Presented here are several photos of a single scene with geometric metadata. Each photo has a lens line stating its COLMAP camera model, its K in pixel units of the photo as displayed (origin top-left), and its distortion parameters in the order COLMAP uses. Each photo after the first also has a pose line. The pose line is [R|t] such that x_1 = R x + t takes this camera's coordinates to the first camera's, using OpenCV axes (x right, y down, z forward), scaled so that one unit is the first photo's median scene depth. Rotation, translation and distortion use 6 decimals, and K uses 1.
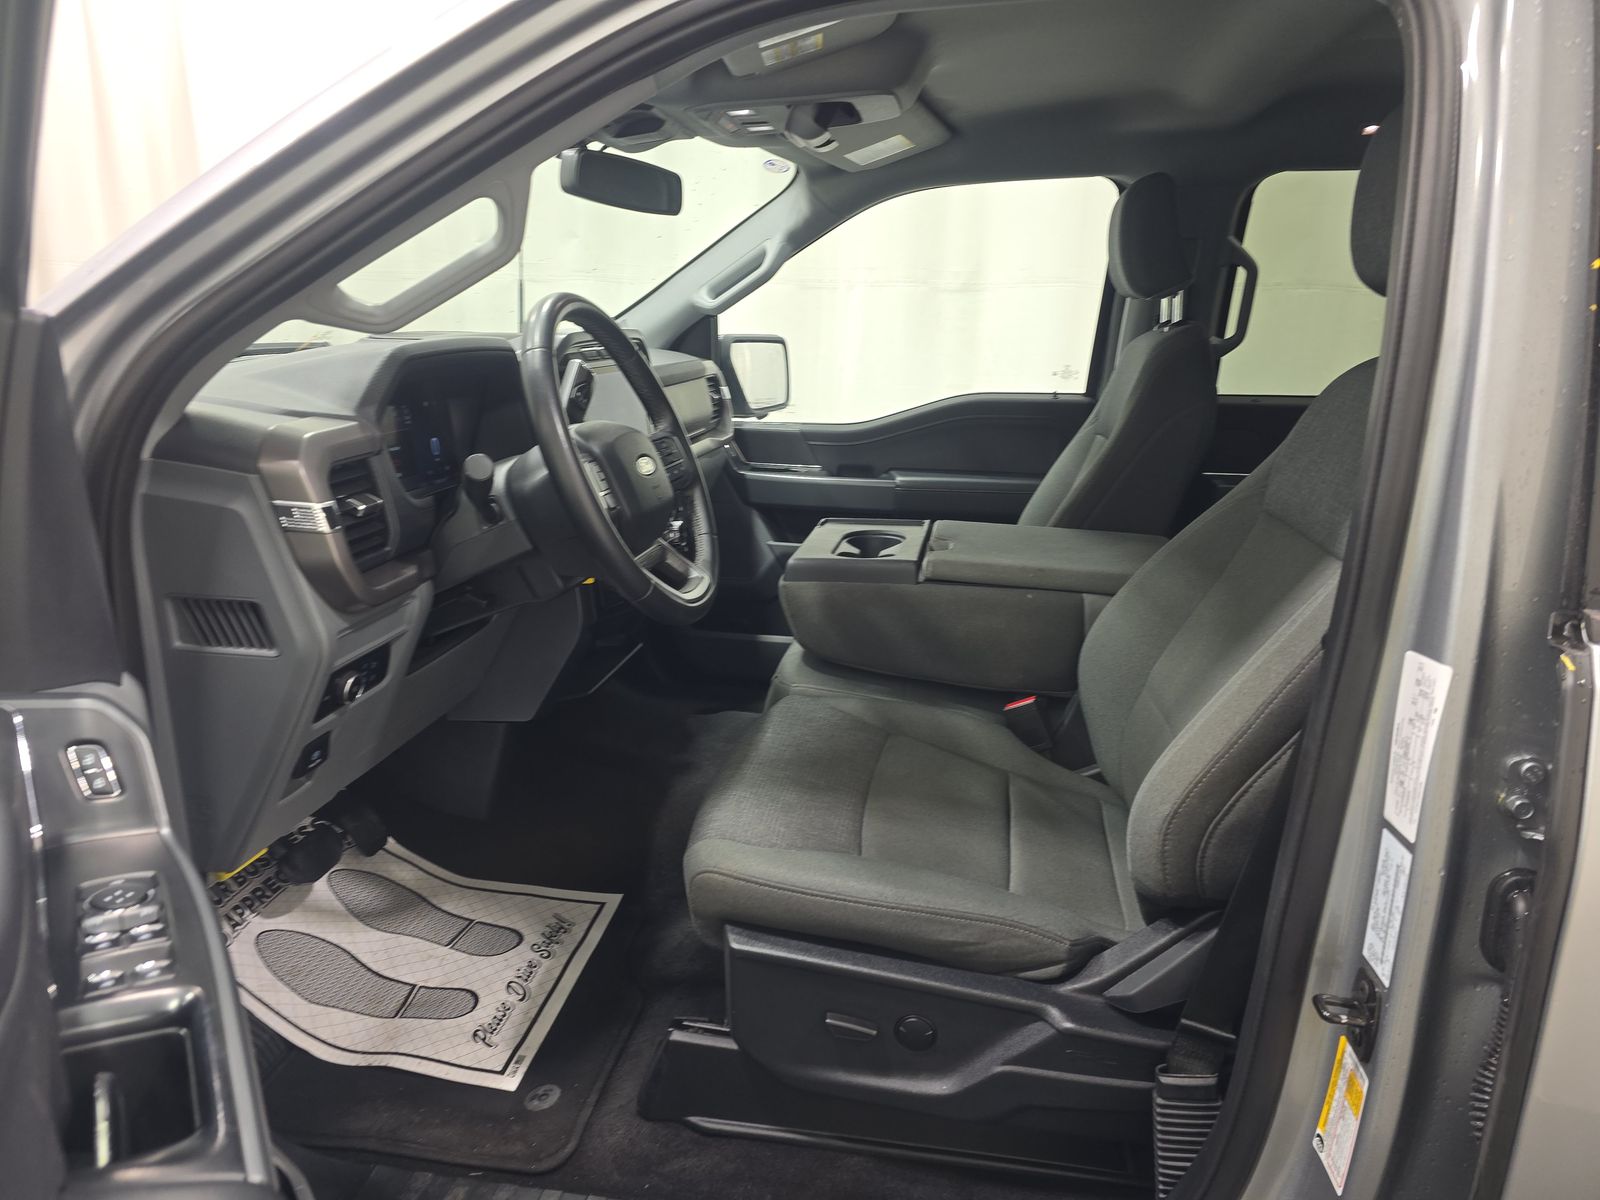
lens RADIAL K [[1051.1, 0, 807.6], [0, 1051.1, 608.8], [0, 0, 1]] dist [0.039890, -0.024279]
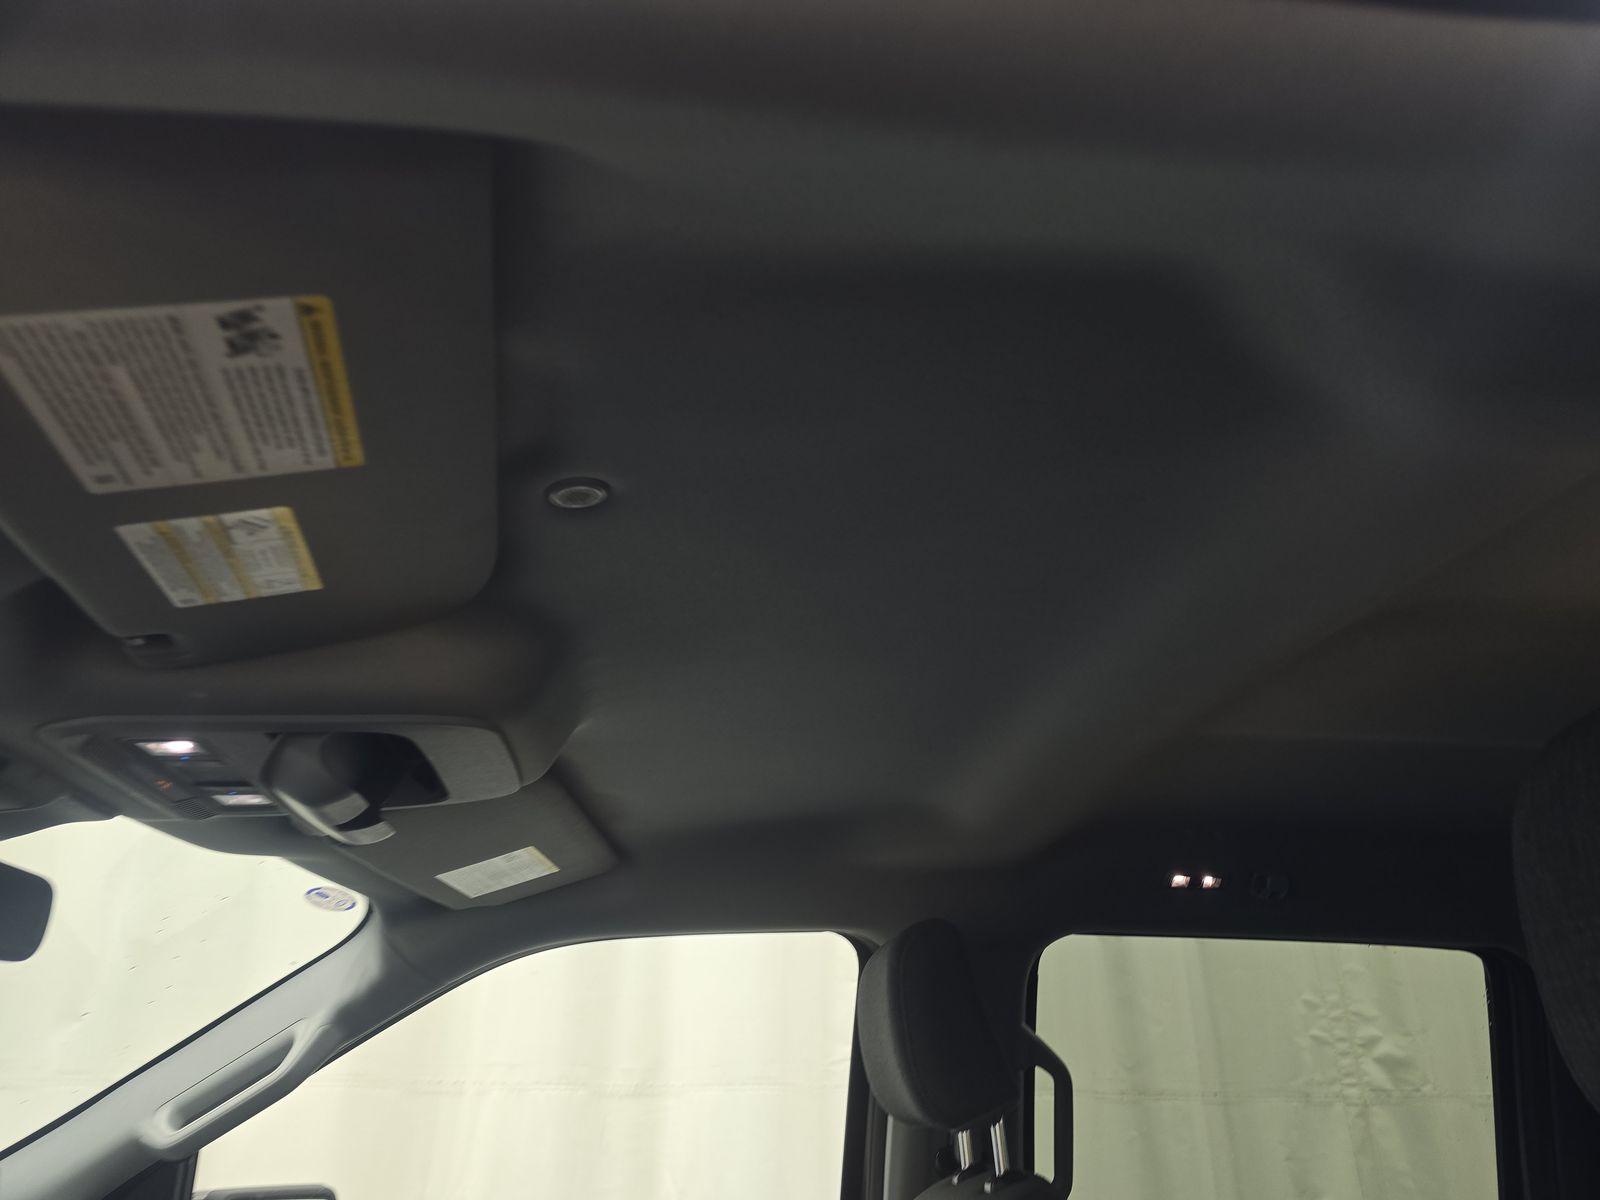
lens RADIAL K [[1051.1, 0, 815.3], [0, 1051.1, 607.1], [0, 0, 1]] dist [0.039890, -0.024279]
pose [[0.958047, 0.109596, 0.264828, 0.059230], [0.091170, 0.759474, -0.644118, -0.124826], [-0.271723, 0.641240, 0.717620, 0.373513]]
